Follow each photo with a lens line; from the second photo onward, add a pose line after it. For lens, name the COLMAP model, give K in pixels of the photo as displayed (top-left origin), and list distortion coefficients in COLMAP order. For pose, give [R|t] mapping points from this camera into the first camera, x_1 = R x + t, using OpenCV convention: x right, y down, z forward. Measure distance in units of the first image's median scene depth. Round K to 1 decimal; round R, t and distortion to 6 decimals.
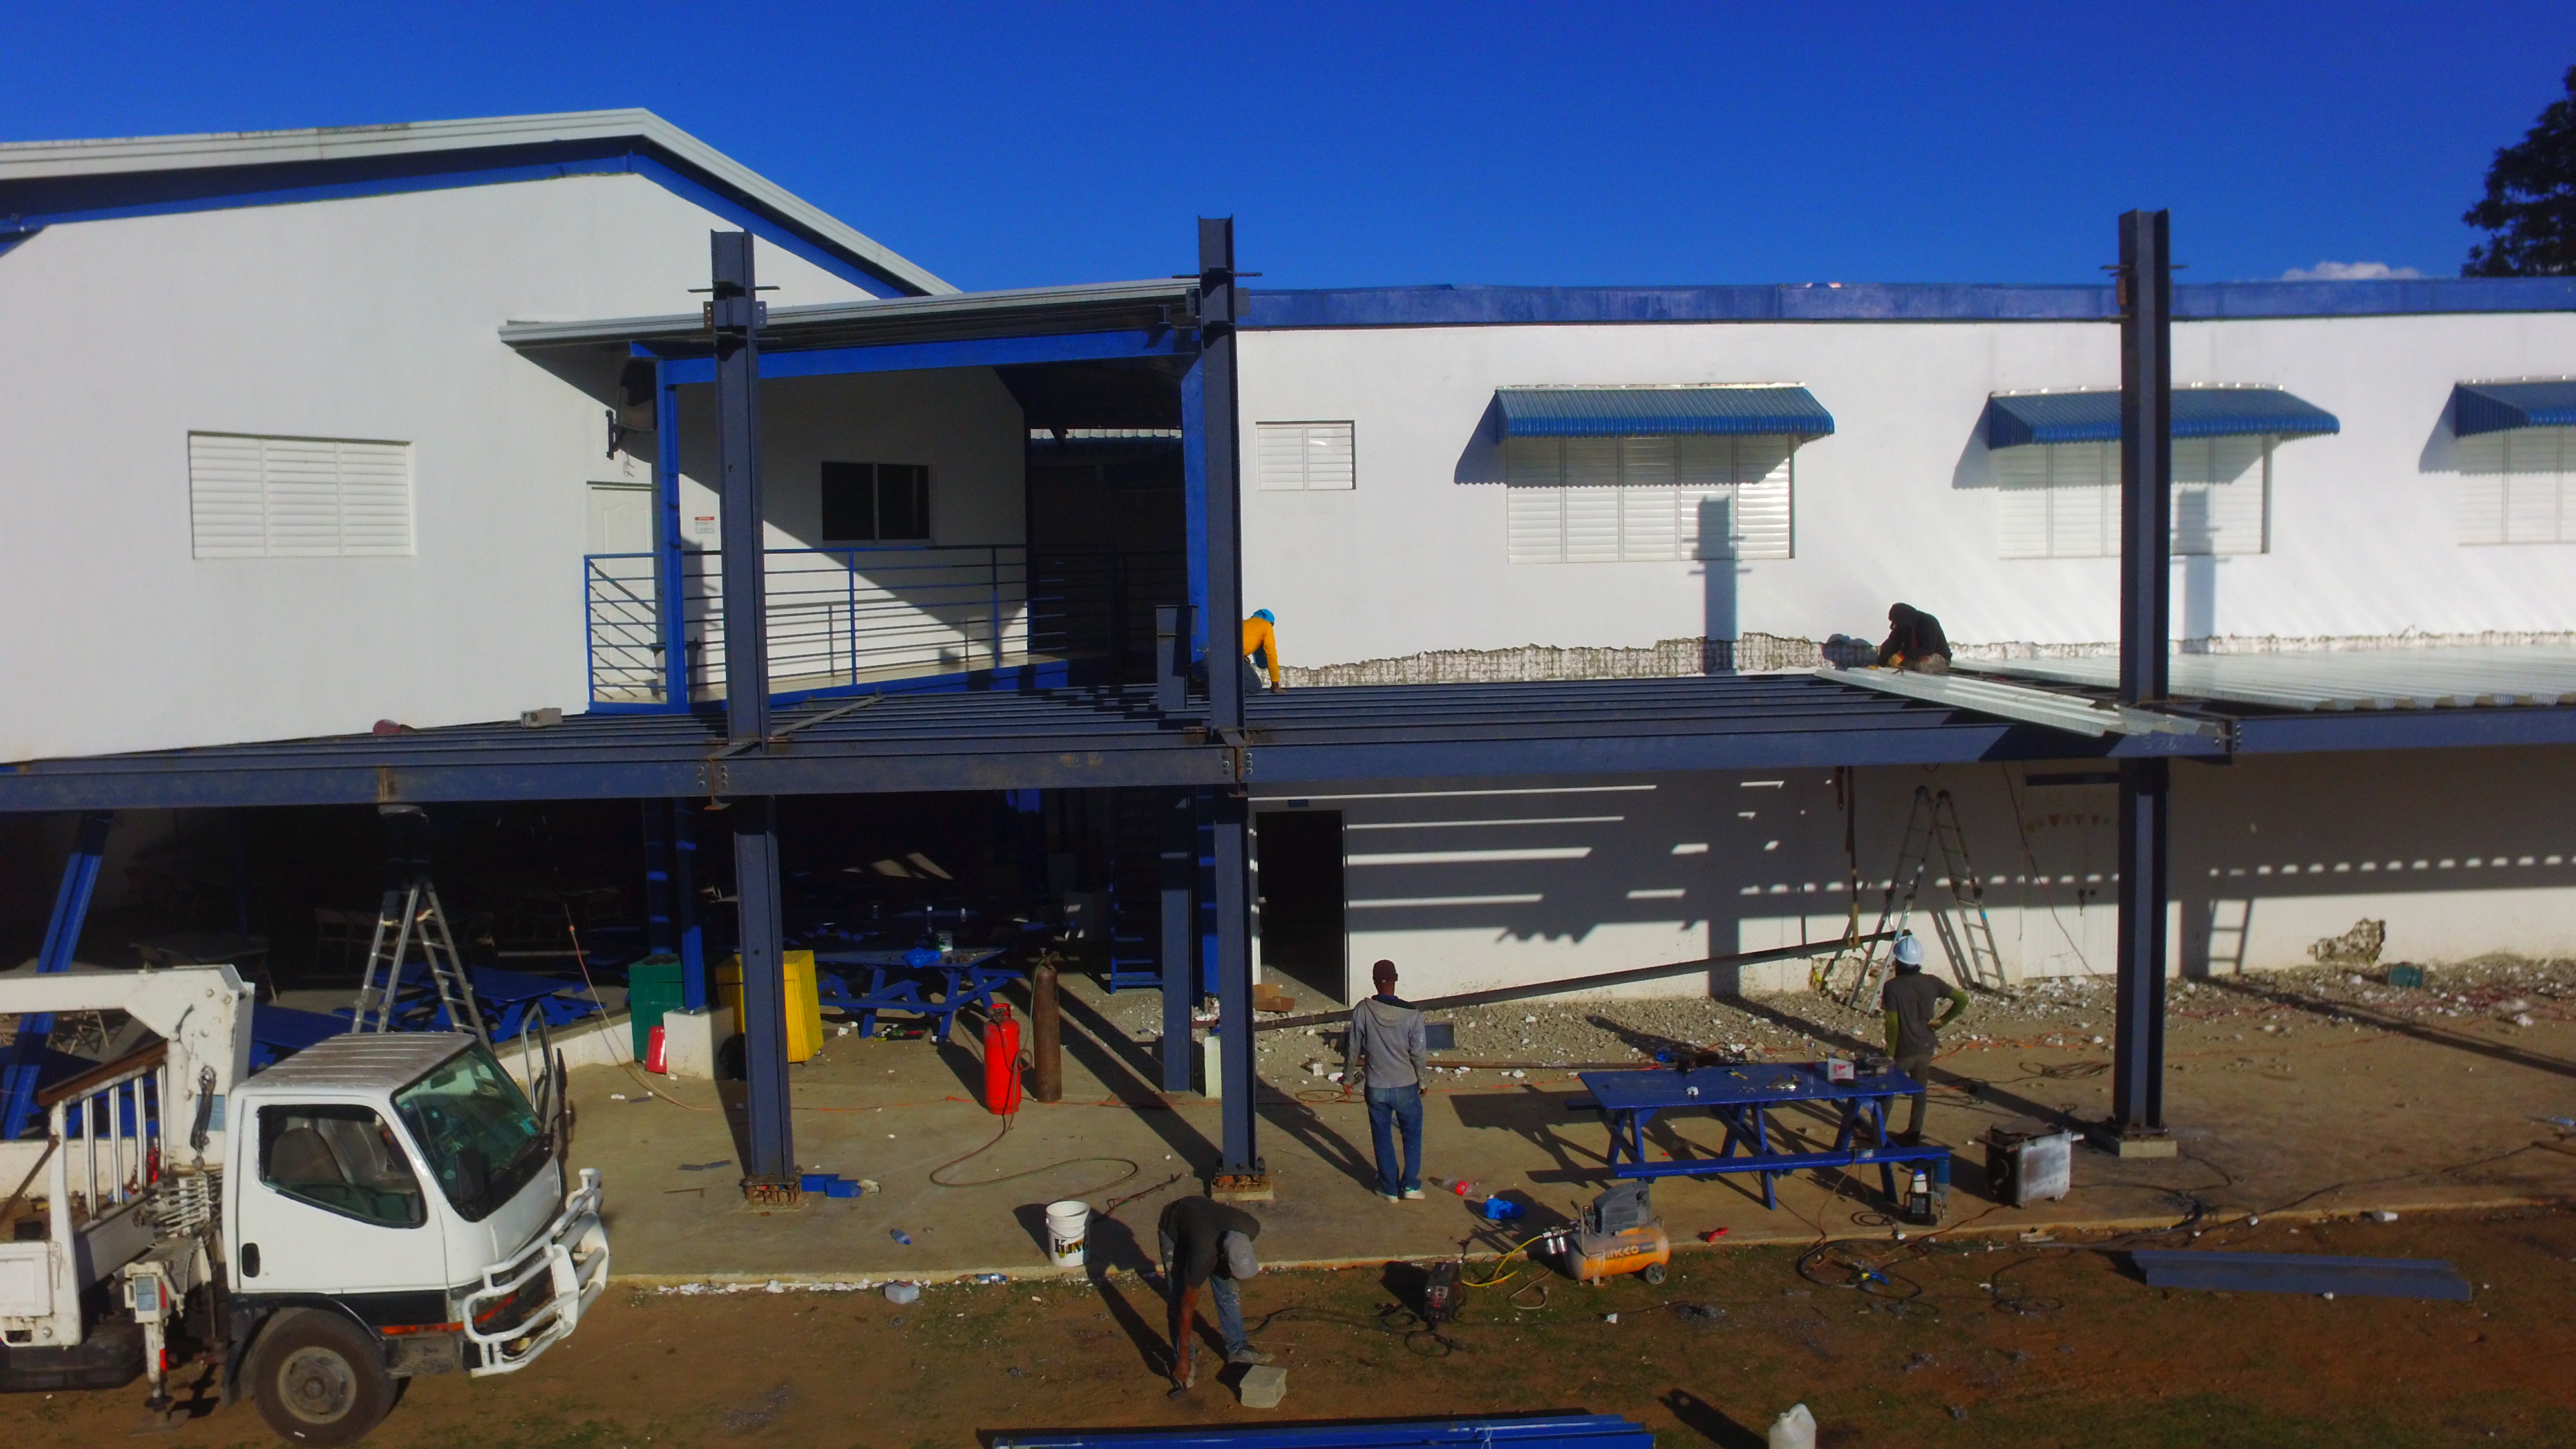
lens RADIAL K [[1745.1, 0, 1255.6], [0, 1745.1, 693.9], [0, 0, 1]] dist [-0.110201, 0.069706]
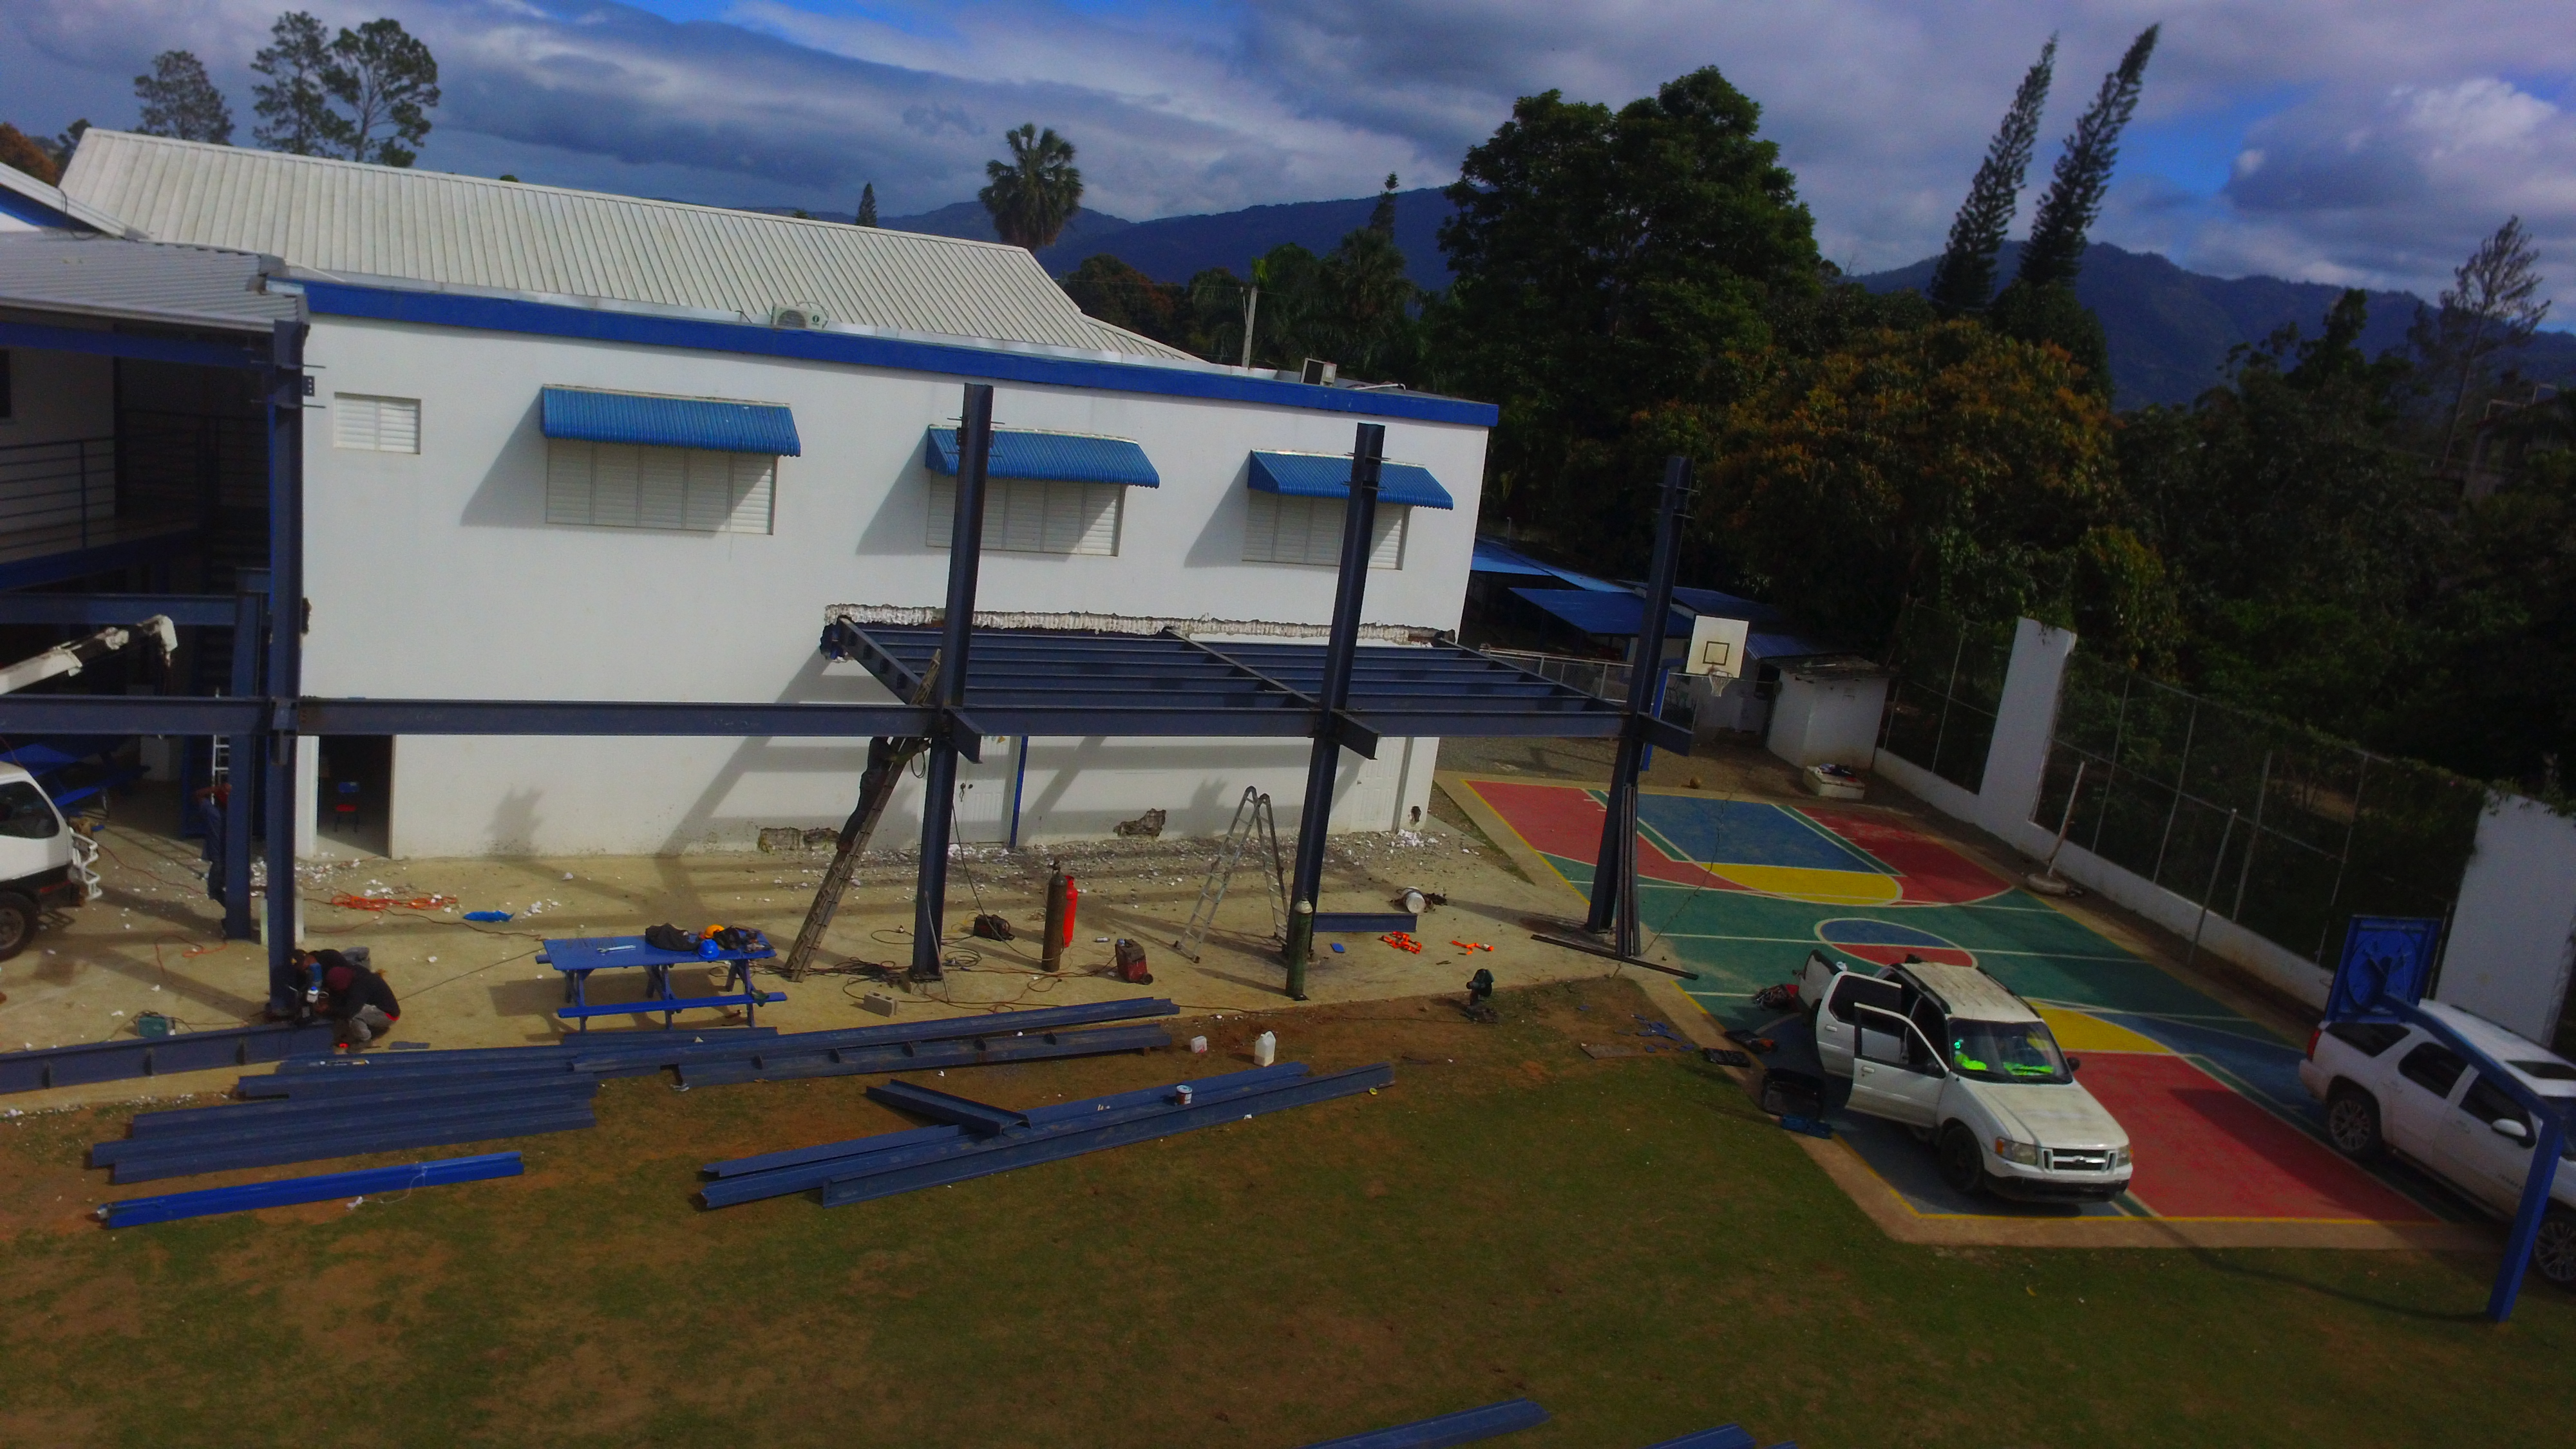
lens RADIAL K [[1745.1, 0, 1248.9], [0, 1745.1, 696.9], [0, 0, 1]] dist [-0.110201, 0.069706]
pose [[0.885222, 0.041940, 0.463273, 0.032648], [-0.113618, 0.985257, 0.127905, -0.202560], [-0.451079, -0.165860, 0.876937, -0.419191]]
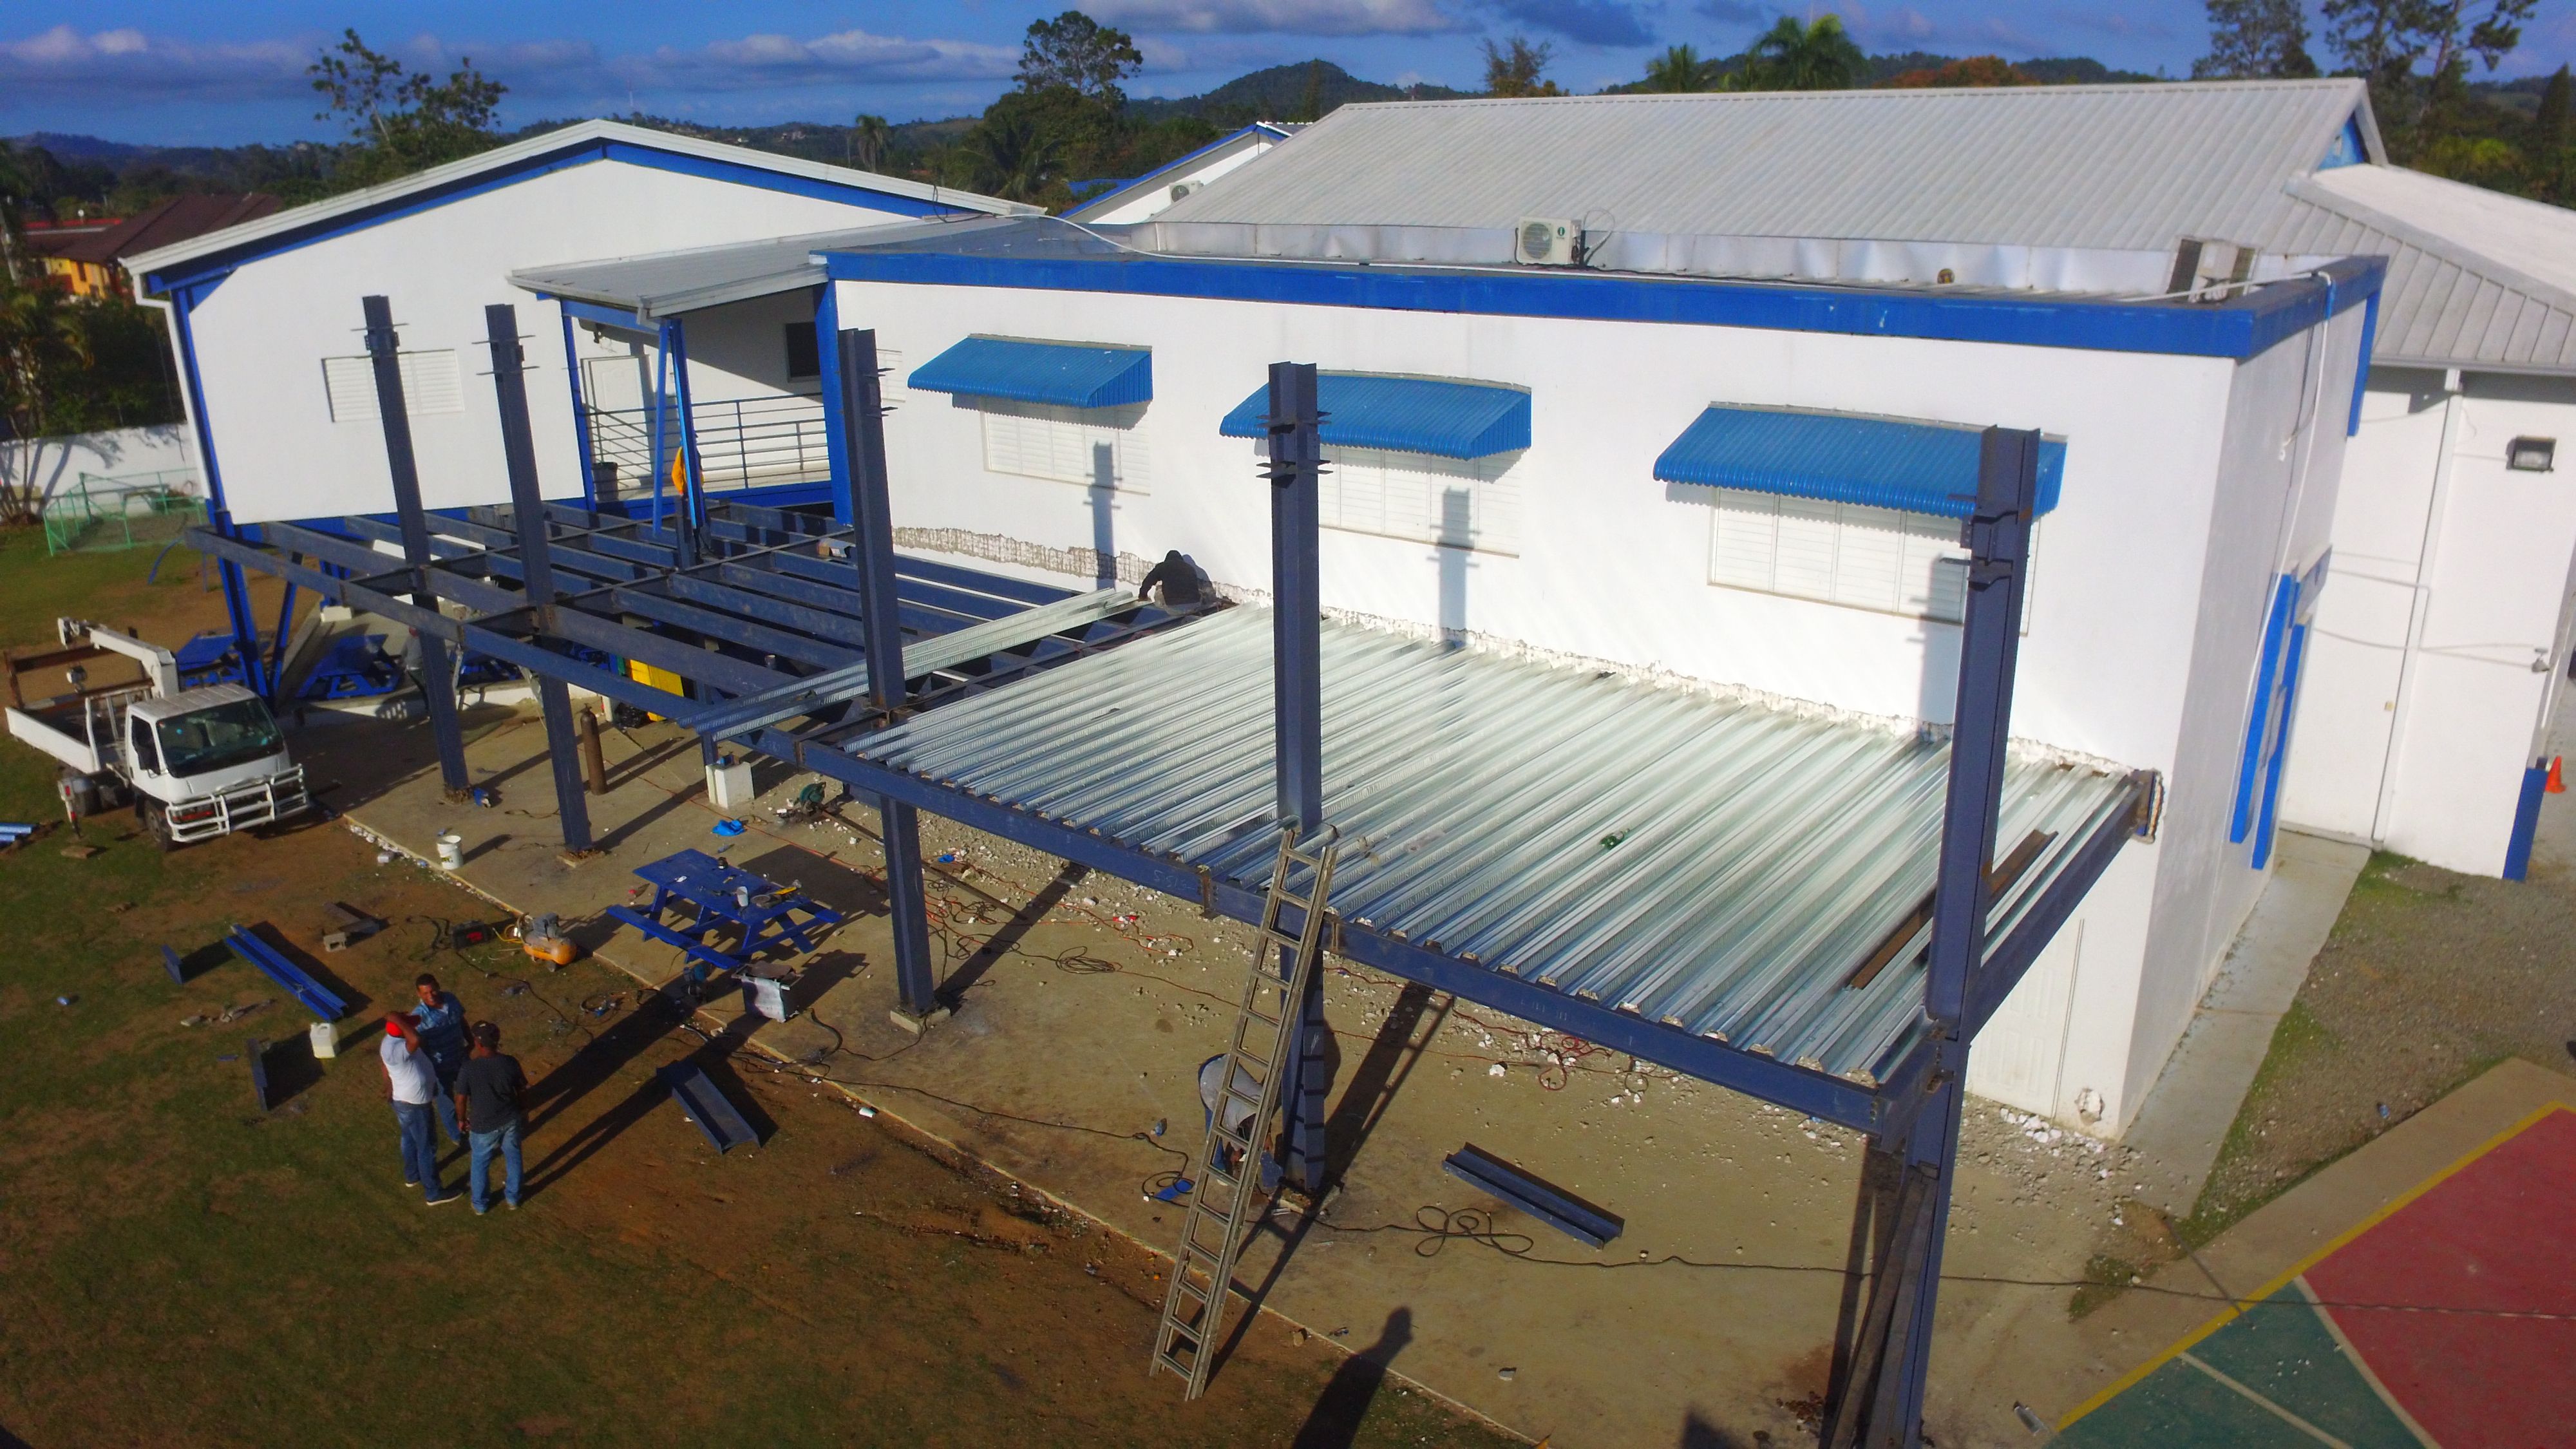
lens RADIAL K [[1745.1, 0, 1234.8], [0, 1745.1, 696.3], [0, 0, 1]] dist [-0.110201, 0.069706]
pose [[0.742858, 0.214921, -0.634011, 1.365746], [-0.044286, 0.960767, 0.273798, -0.332148], [0.667982, -0.175316, 0.723232, 0.186892]]
